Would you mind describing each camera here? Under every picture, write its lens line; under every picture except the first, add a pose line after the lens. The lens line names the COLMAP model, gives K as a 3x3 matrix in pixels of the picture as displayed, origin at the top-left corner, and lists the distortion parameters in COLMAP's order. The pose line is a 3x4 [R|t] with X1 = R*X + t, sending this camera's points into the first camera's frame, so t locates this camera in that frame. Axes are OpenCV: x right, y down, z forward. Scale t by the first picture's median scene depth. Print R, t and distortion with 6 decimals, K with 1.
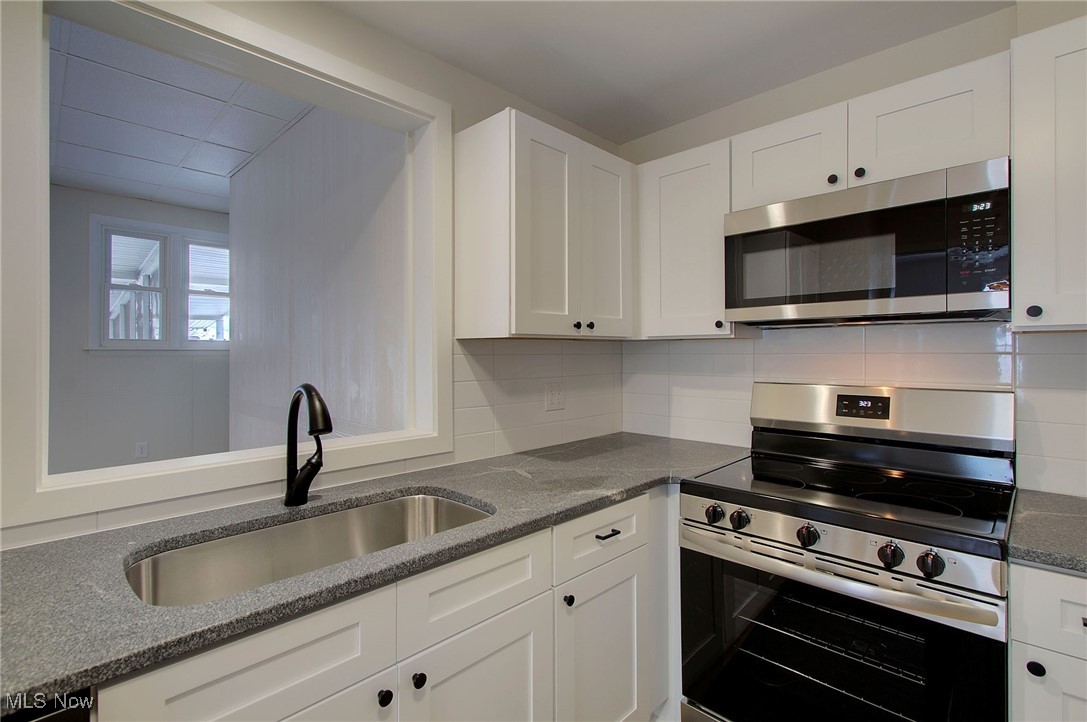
lens RADIAL K [[495.1, 0, 538.6], [0, 495.1, 356.1], [0, 0, 1]] dist [-0.008488, 0.003963]
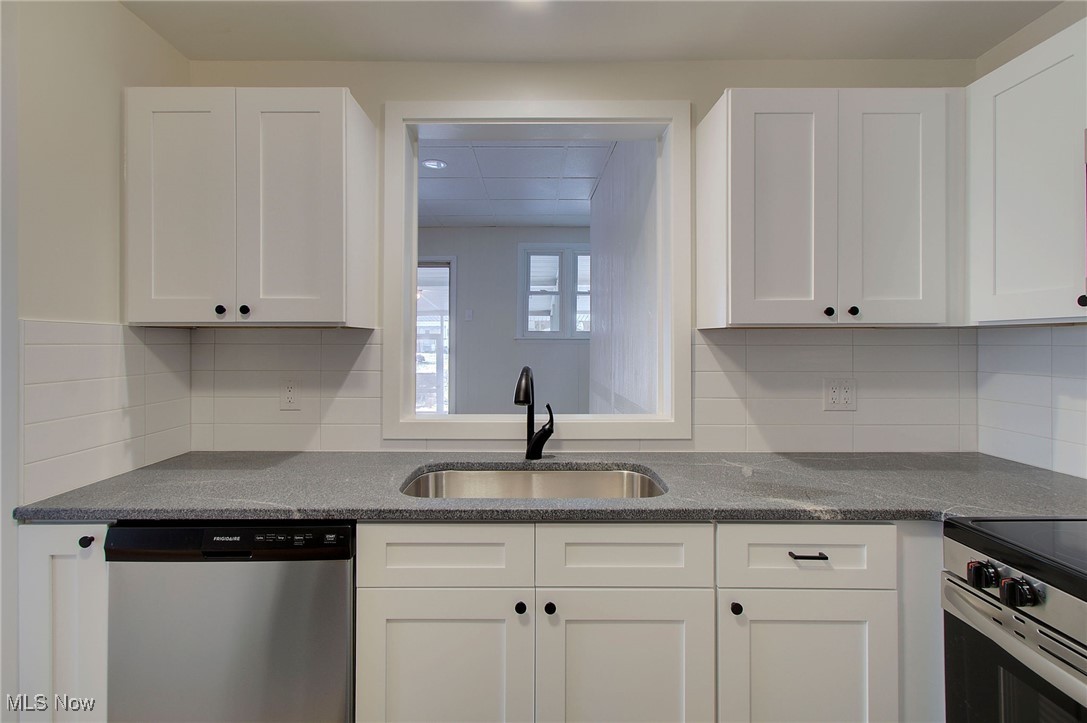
lens RADIAL K [[495.1, 0, 527.8], [0, 495.1, 344.0], [0, 0, 1]] dist [-0.008488, 0.003963]
pose [[0.718897, 0.004911, -0.695099, 0.332129], [-0.005279, 0.999985, 0.001604, -0.005460], [0.695096, 0.002516, 0.718912, 0.037723]]
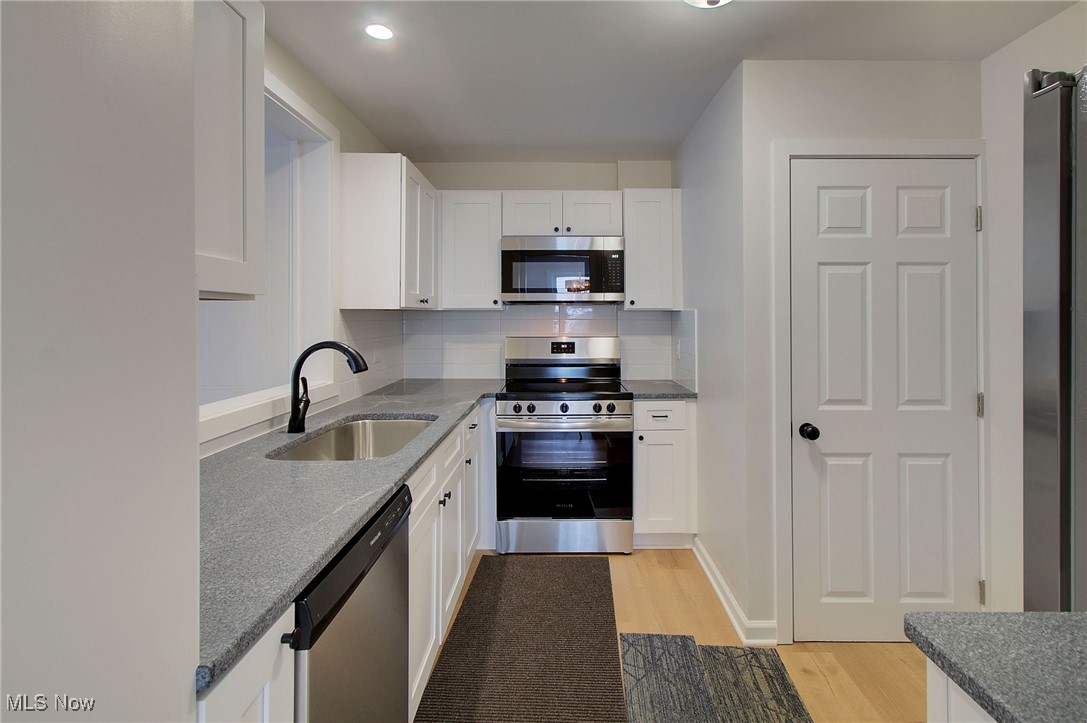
lens RADIAL K [[495.1, 0, 565.0], [0, 495.1, 314.5], [0, 0, 1]] dist [-0.008488, 0.003963]
pose [[0.703800, 0.006685, 0.710367, -0.760640], [0.002009, 0.999933, -0.011400, -0.004554], [-0.710396, 0.009450, 0.703739, -0.383550]]
